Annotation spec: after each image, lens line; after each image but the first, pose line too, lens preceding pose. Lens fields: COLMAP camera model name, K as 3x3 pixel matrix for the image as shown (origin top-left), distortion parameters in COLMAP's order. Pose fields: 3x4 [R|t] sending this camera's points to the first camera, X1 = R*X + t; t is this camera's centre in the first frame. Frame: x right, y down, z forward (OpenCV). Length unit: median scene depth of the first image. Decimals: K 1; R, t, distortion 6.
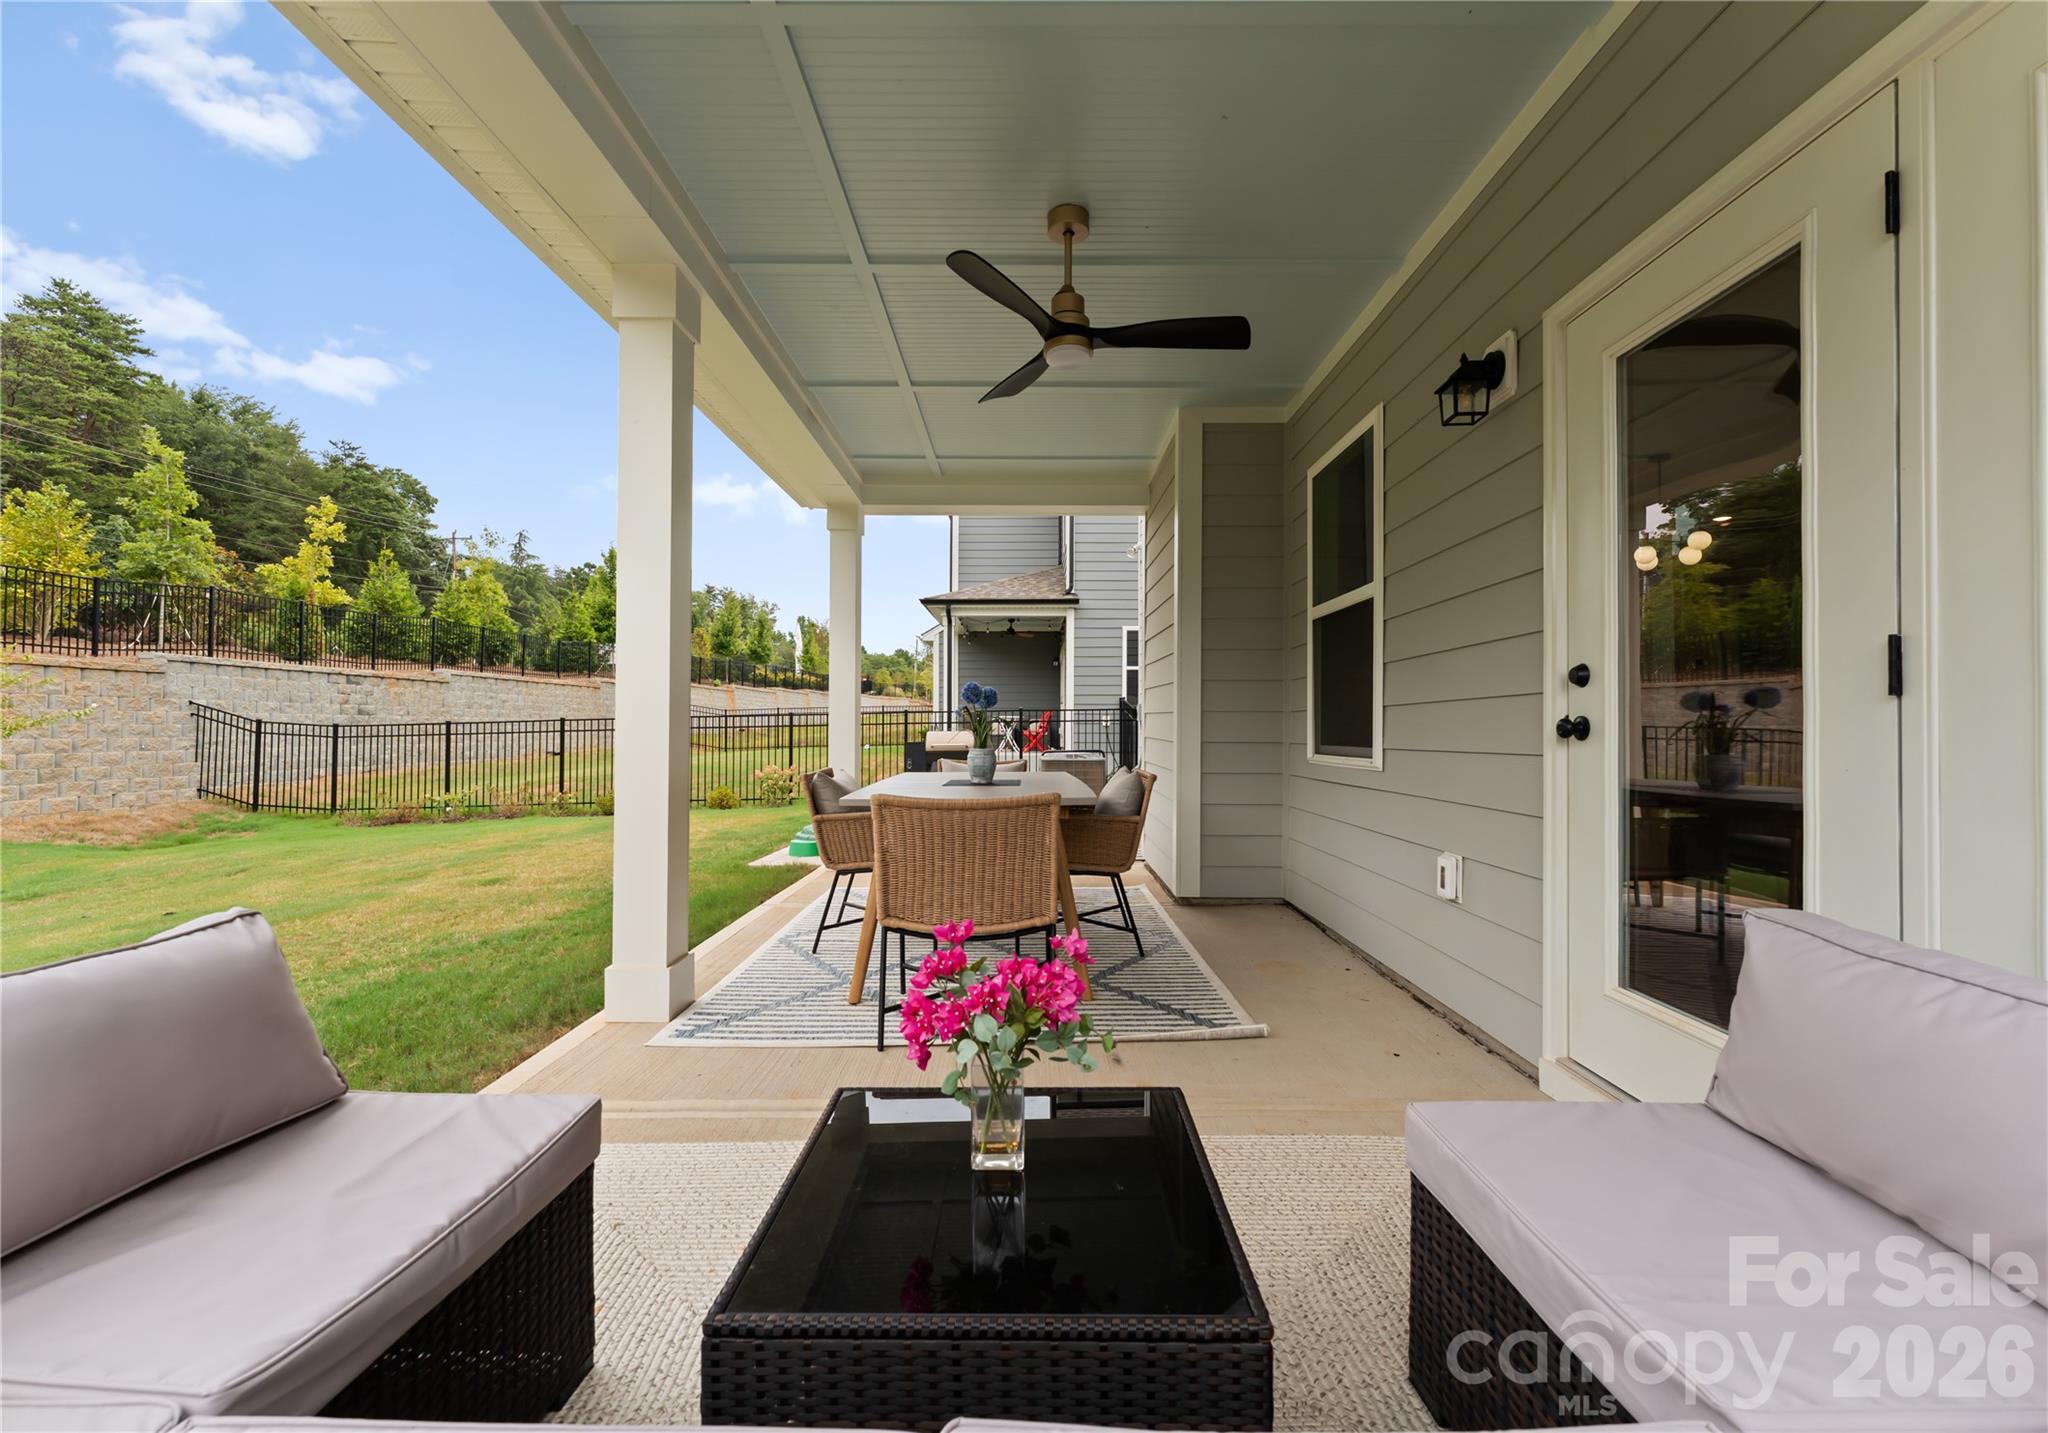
lens RADIAL K [[871.1, 0, 1024.0], [0, 871.1, 716.5], [0, 0, 1]] dist [-0.000561, -0.000098]
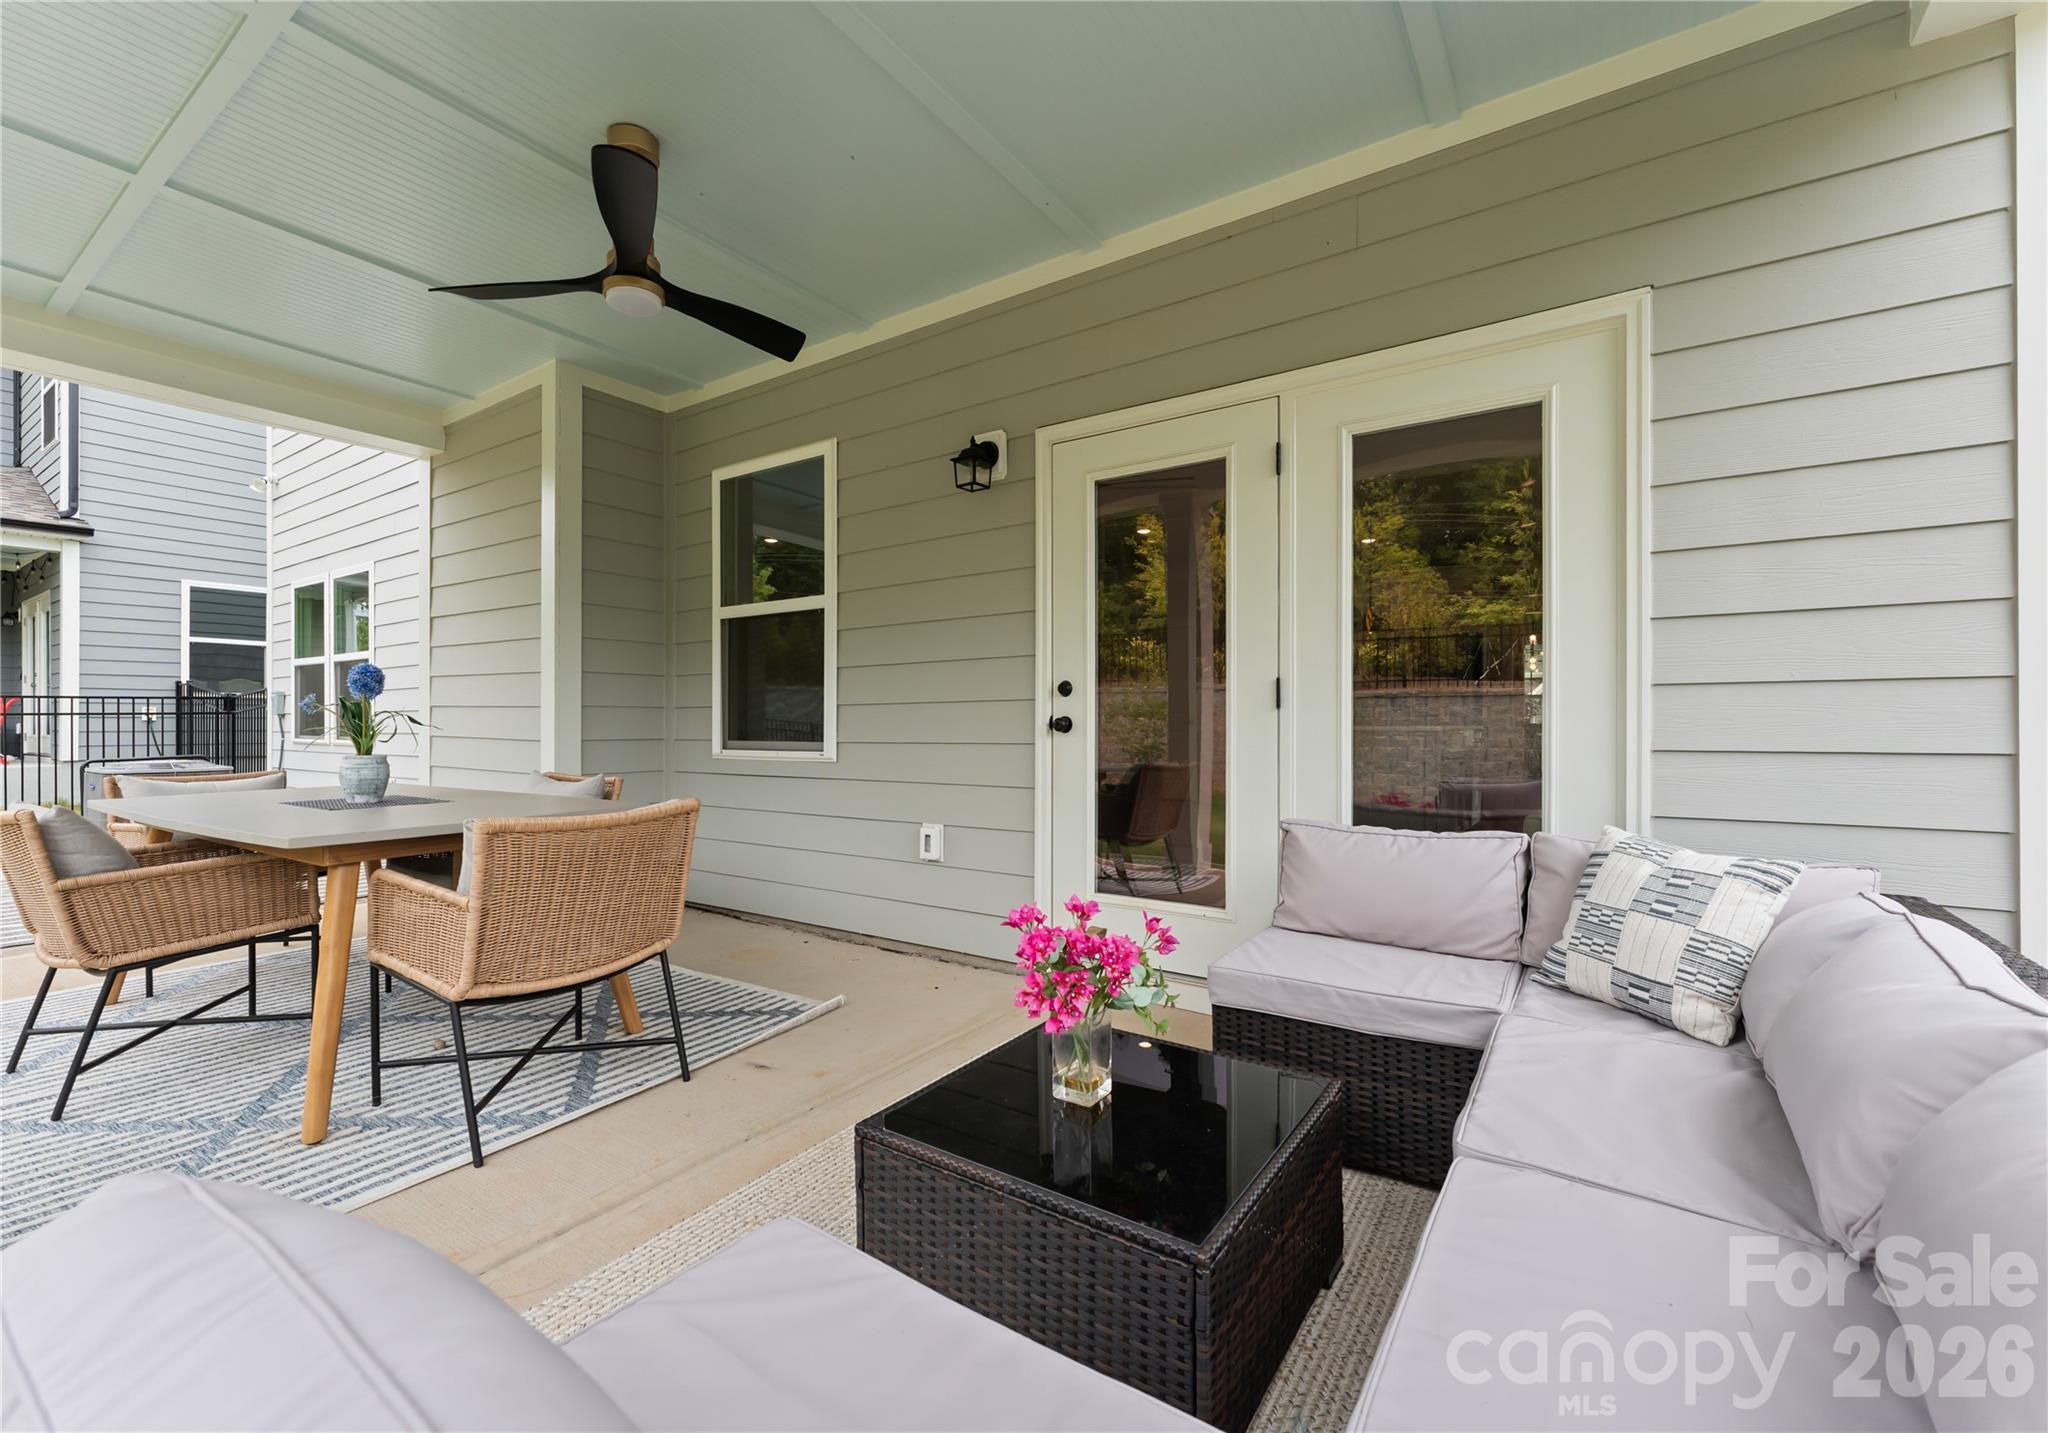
lens RADIAL K [[855.6, 0, 1058.3], [0, 855.6, 723.7], [0, 0, 1]] dist [-0.002392, -0.000431]
pose [[0.540659, -0.005444, 0.841224, -0.421846], [-0.007784, 0.999904, 0.011474, -0.002981], [-0.841206, -0.012751, 0.540564, 0.166378]]
